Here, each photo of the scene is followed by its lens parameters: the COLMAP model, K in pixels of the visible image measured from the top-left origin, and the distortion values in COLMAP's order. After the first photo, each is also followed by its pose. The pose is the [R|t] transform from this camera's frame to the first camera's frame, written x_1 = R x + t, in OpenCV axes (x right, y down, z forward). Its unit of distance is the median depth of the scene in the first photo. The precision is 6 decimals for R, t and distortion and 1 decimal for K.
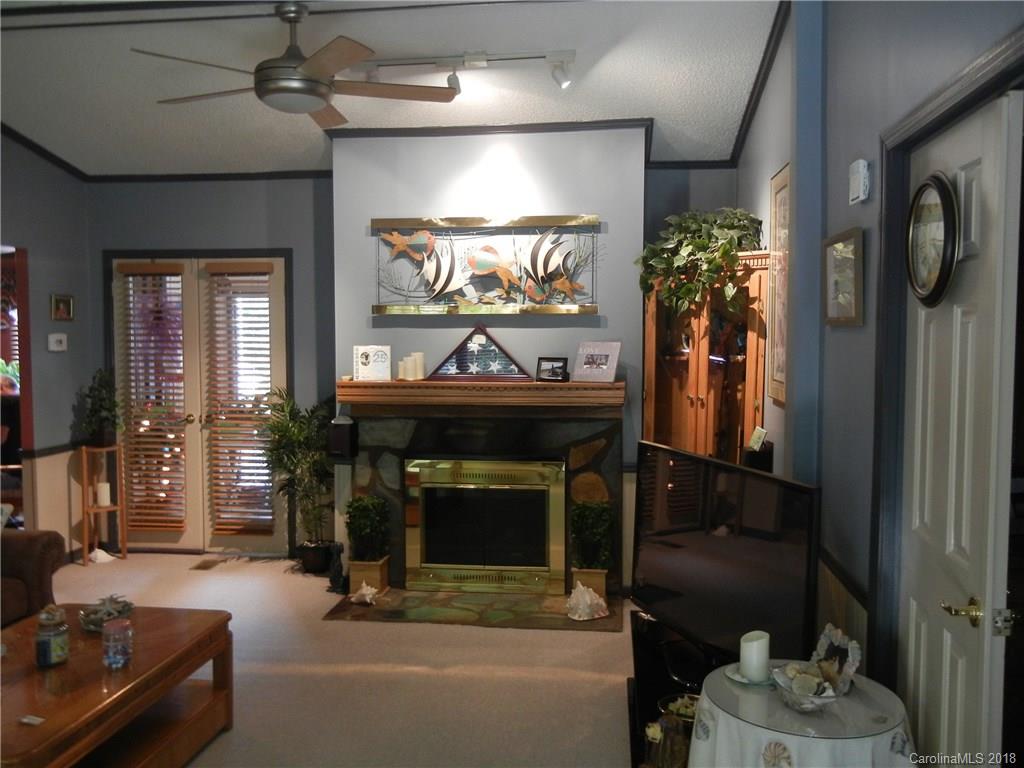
lens RADIAL K [[871.4, 0, 505.4], [0, 871.4, 382.0], [0, 0, 1]] dist [-0.011630, 0.014702]
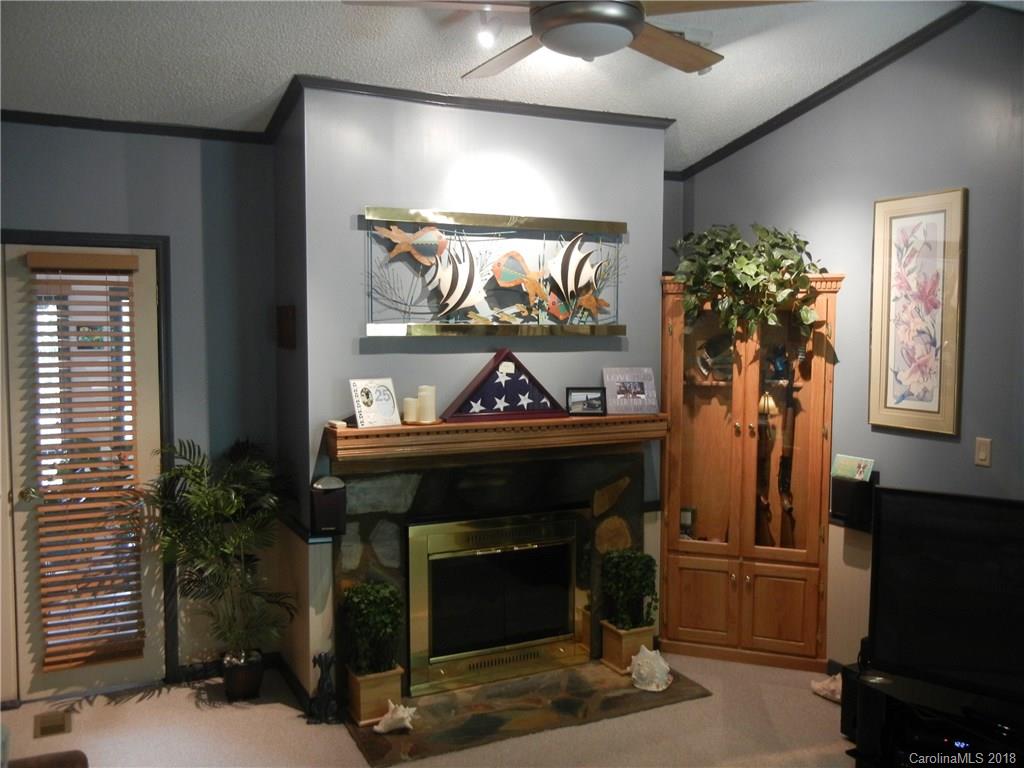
lens RADIAL K [[871.4, 0, 510.8], [0, 871.4, 384.9], [0, 0, 1]] dist [-0.011630, 0.014702]
pose [[0.843093, -0.033316, 0.536734, -0.453992], [0.031096, 0.999429, 0.013191, -0.043035], [-0.536868, 0.005569, 0.843648, 0.318075]]
